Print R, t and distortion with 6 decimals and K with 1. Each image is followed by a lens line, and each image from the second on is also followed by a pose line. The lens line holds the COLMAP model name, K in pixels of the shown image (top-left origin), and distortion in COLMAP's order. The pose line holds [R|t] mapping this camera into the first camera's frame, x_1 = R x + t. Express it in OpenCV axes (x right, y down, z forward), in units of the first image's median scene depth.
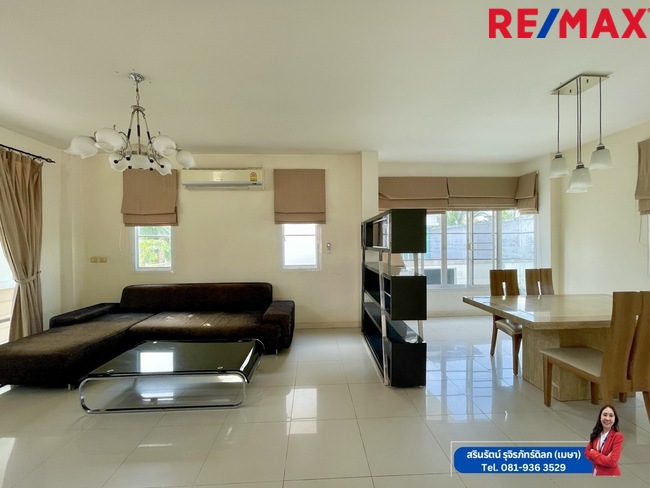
lens RADIAL K [[264.2, 0, 324.4], [0, 264.2, 246.1], [0, 0, 1]] dist [-0.000799, 0.002083]
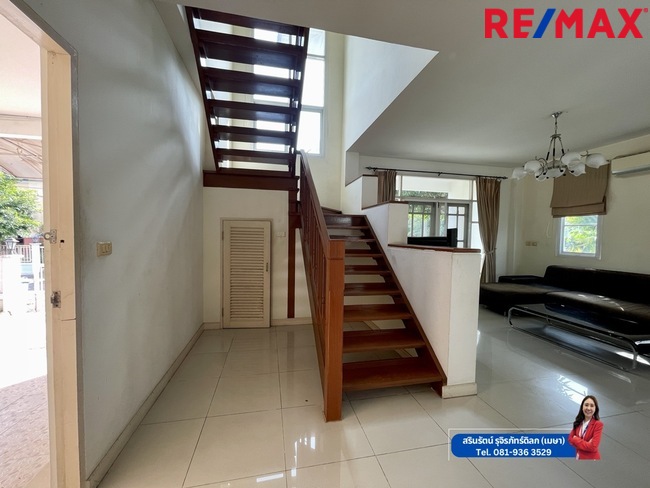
lens RADIAL K [[264.2, 0, 321.0], [0, 264.2, 245.8], [0, 0, 1]] dist [-0.000799, 0.002083]
pose [[0.155636, 0.050905, -0.986502, 0.327331], [-0.026162, 0.998533, 0.047398, 0.028219], [0.987468, 0.018432, 0.156740, -0.287362]]
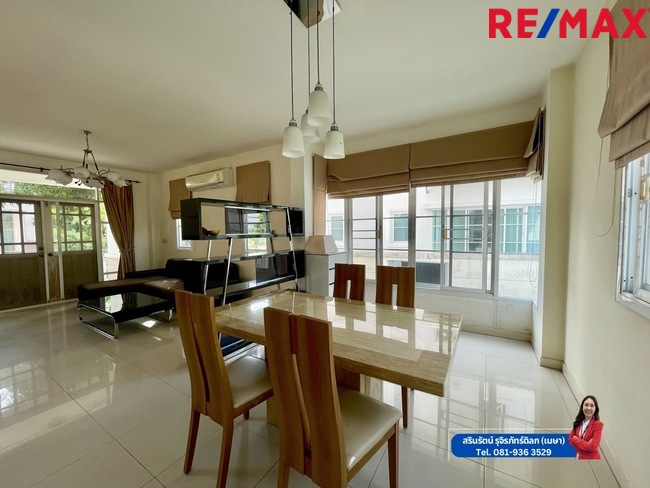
lens RADIAL K [[264.2, 0, 324.5], [0, 264.2, 246.5], [0, 0, 1]] dist [-0.000799, 0.002083]
pose [[0.820274, 0.032800, -0.571030, 0.879072], [-0.002157, 0.998525, 0.054257, -0.004117], [0.571967, -0.043274, 0.819134, 0.265090]]
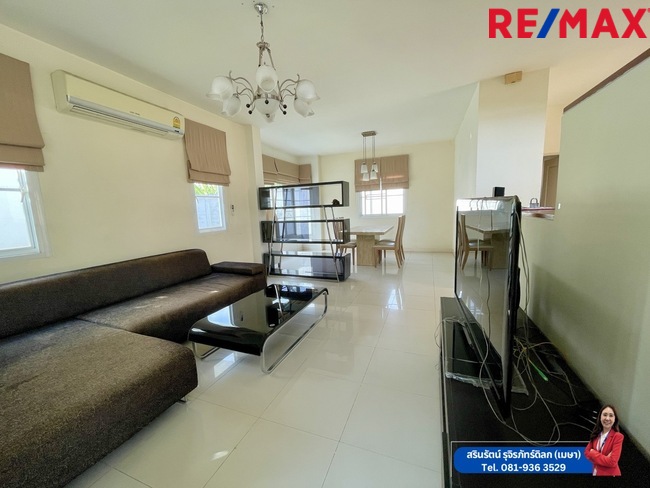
lens RADIAL K [[264.2, 0, 323.1], [0, 264.2, 245.8], [0, 0, 1]] dist [-0.000799, 0.002083]
pose [[0.414720, -0.131760, 0.900359, -0.904234], [0.043042, 0.991194, 0.125227, 0.037785], [-0.908930, -0.013181, 0.416740, 0.241217]]
